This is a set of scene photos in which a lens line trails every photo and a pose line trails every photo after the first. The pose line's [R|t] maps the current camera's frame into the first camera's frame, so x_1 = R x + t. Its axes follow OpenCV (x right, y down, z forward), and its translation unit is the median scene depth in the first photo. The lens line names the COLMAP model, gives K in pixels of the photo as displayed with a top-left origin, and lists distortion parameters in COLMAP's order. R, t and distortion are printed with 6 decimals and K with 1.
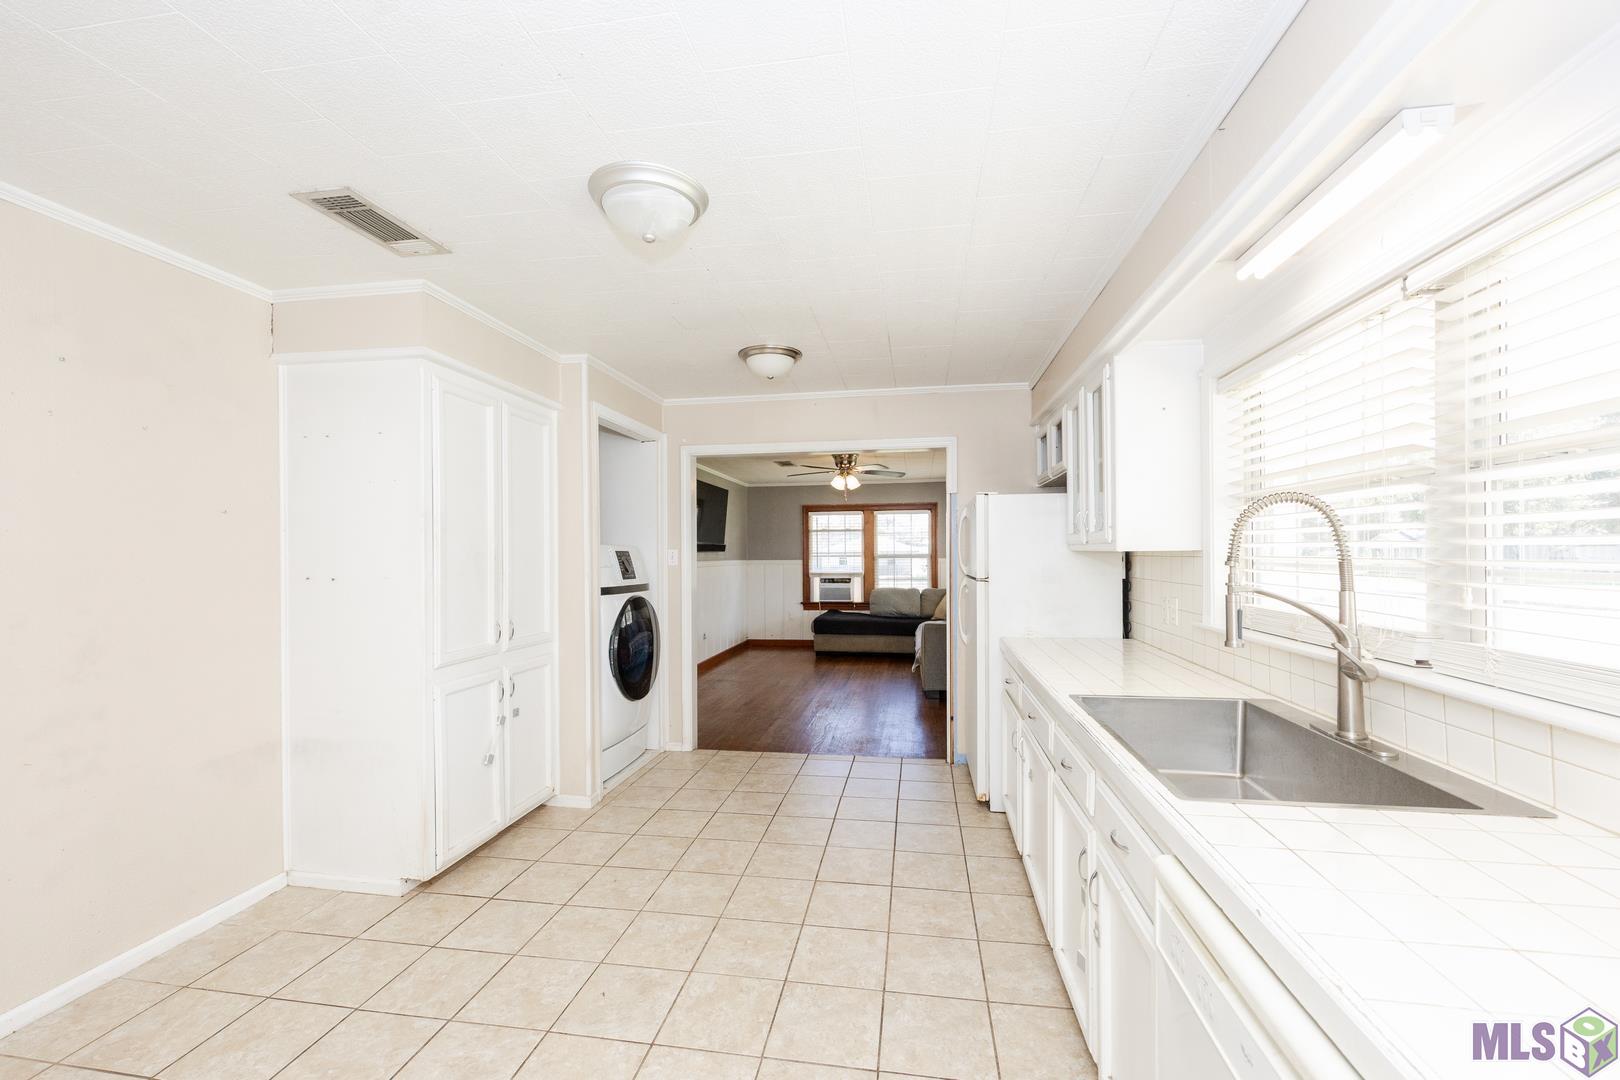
lens RADIAL K [[659.2, 0, 805.6], [0, 659.2, 560.7], [0, 0, 1]] dist [-0.009326, 0.004474]
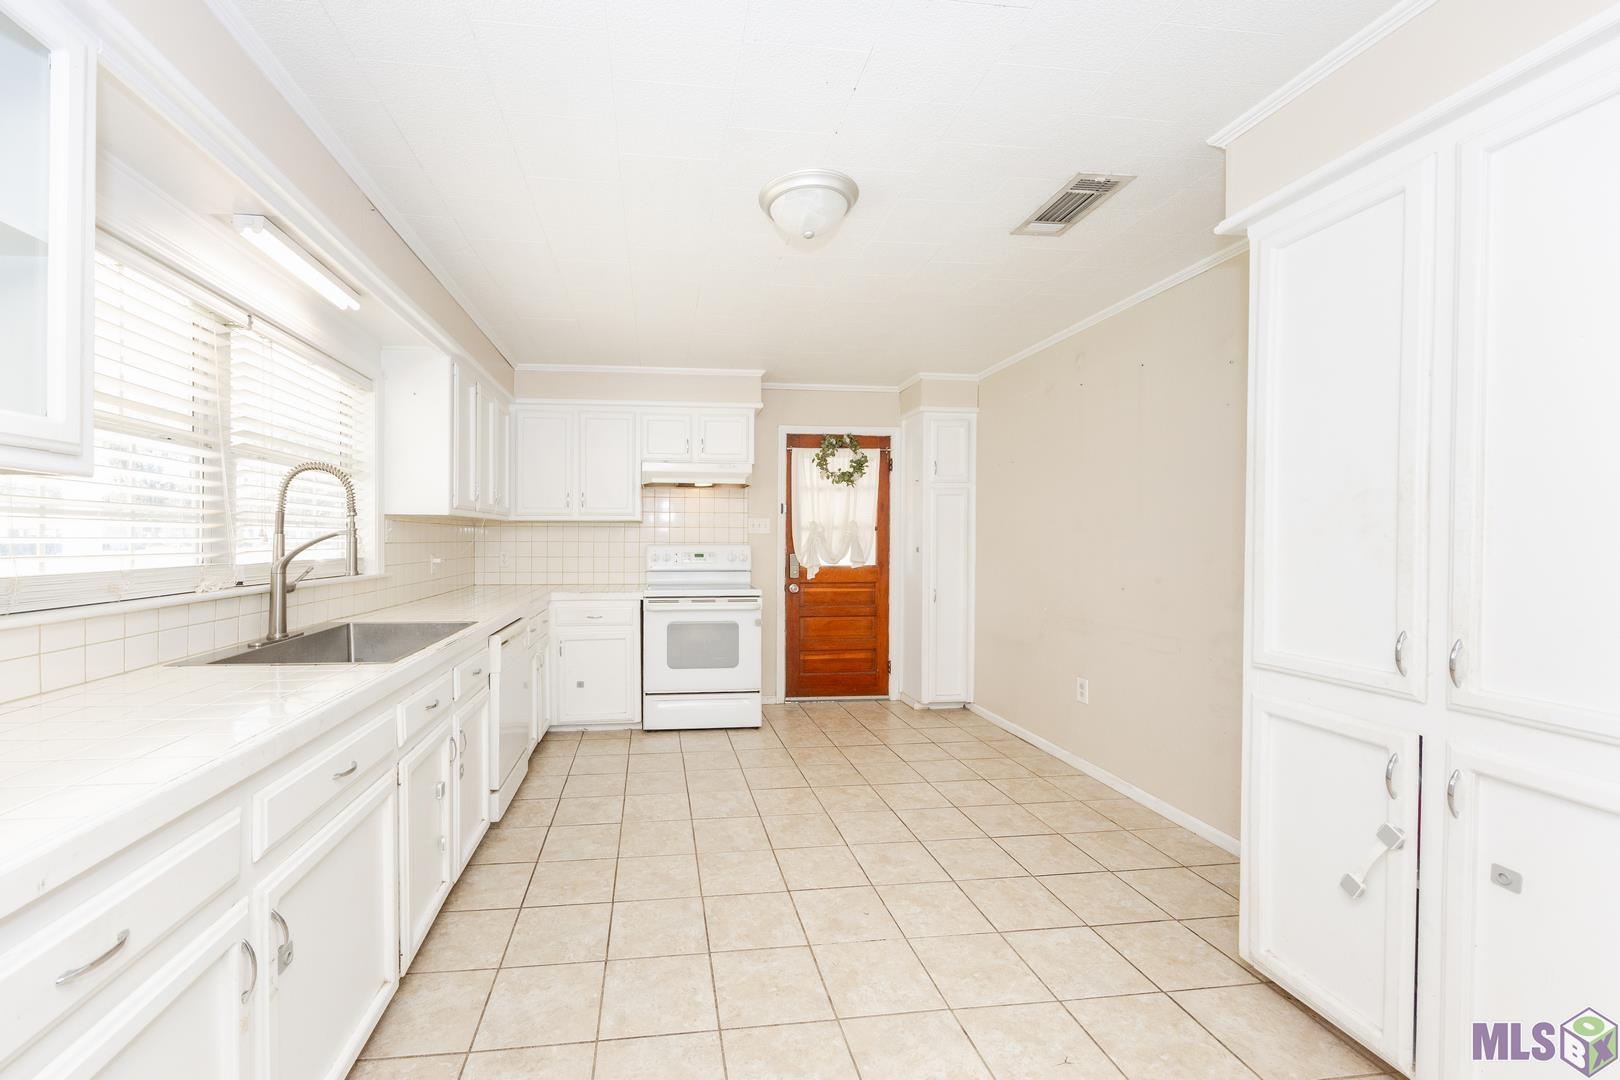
lens RADIAL K [[659.2, 0, 741.5], [0, 659.2, 554.8], [0, 0, 1]] dist [-0.009326, 0.004474]
pose [[-0.956564, 0.010196, -0.291345, 0.059150], [-0.000105, 0.999376, 0.035319, 0.007854], [0.291524, 0.033816, -0.955966, 0.570714]]
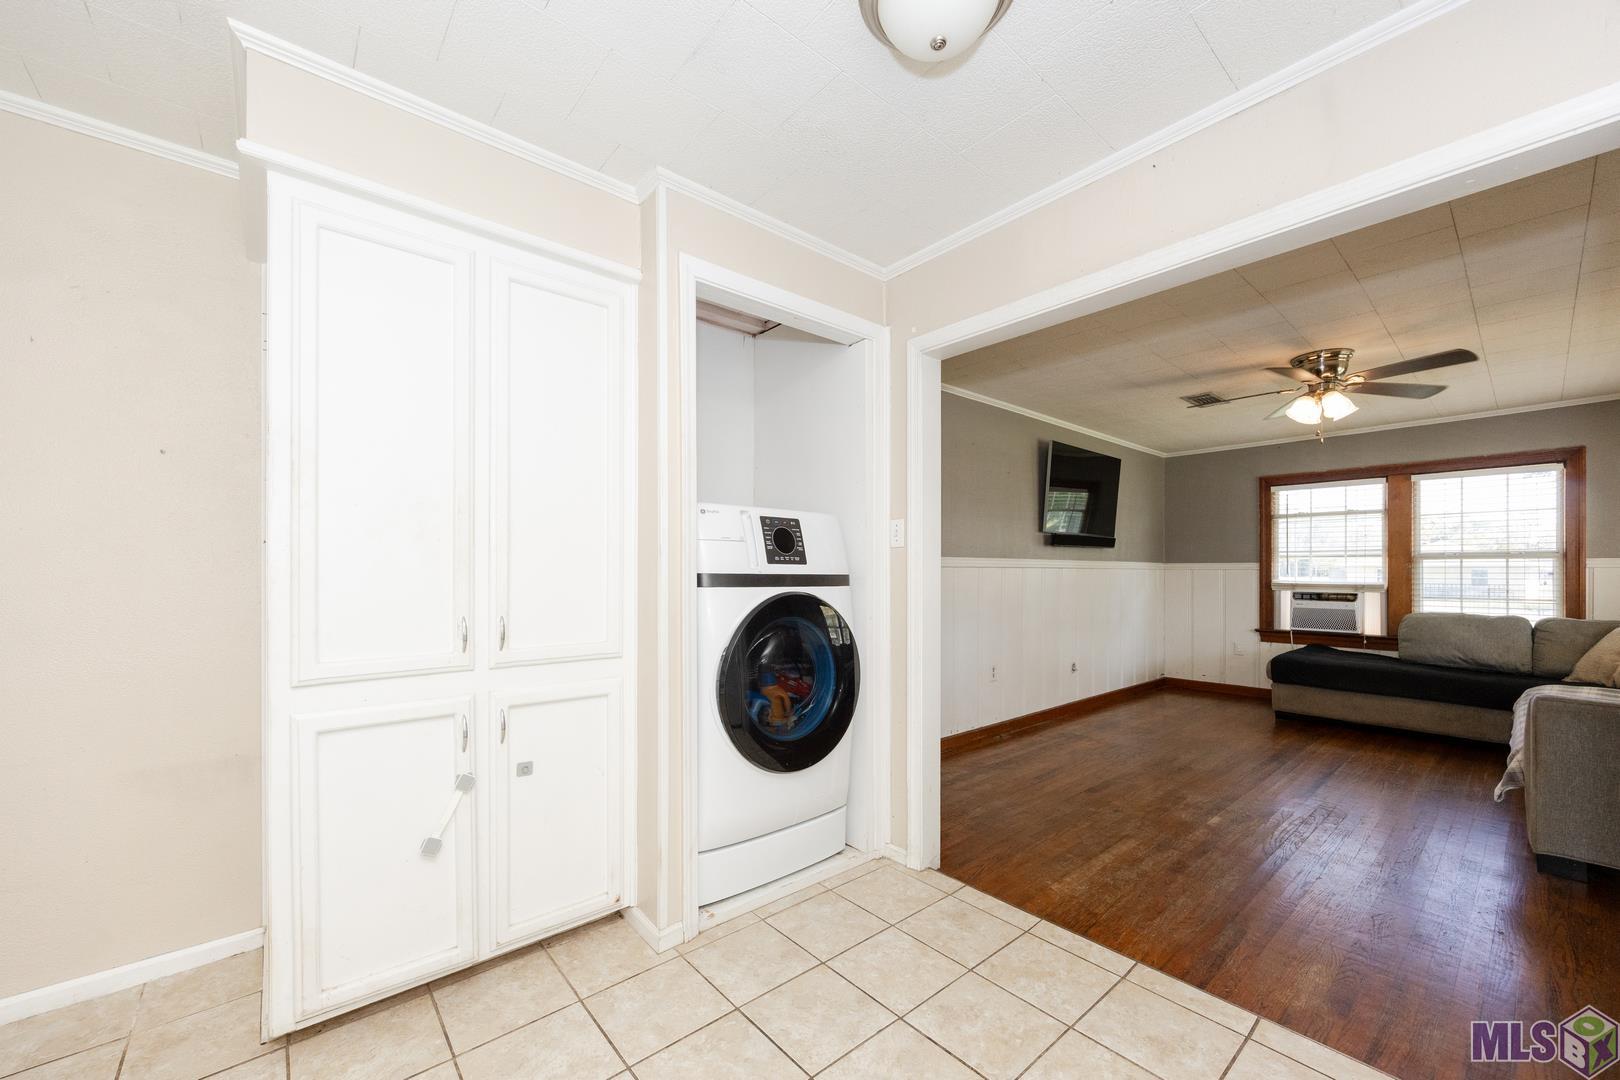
lens RADIAL K [[659.2, 0, 793.2], [0, 659.2, 567.0], [0, 0, 1]] dist [-0.009326, 0.004474]
pose [[0.776216, 0.009181, -0.630400, 0.064634], [-0.016007, 0.999859, -0.005148, 0.019438], [0.630264, 0.014087, 0.776253, 0.317295]]
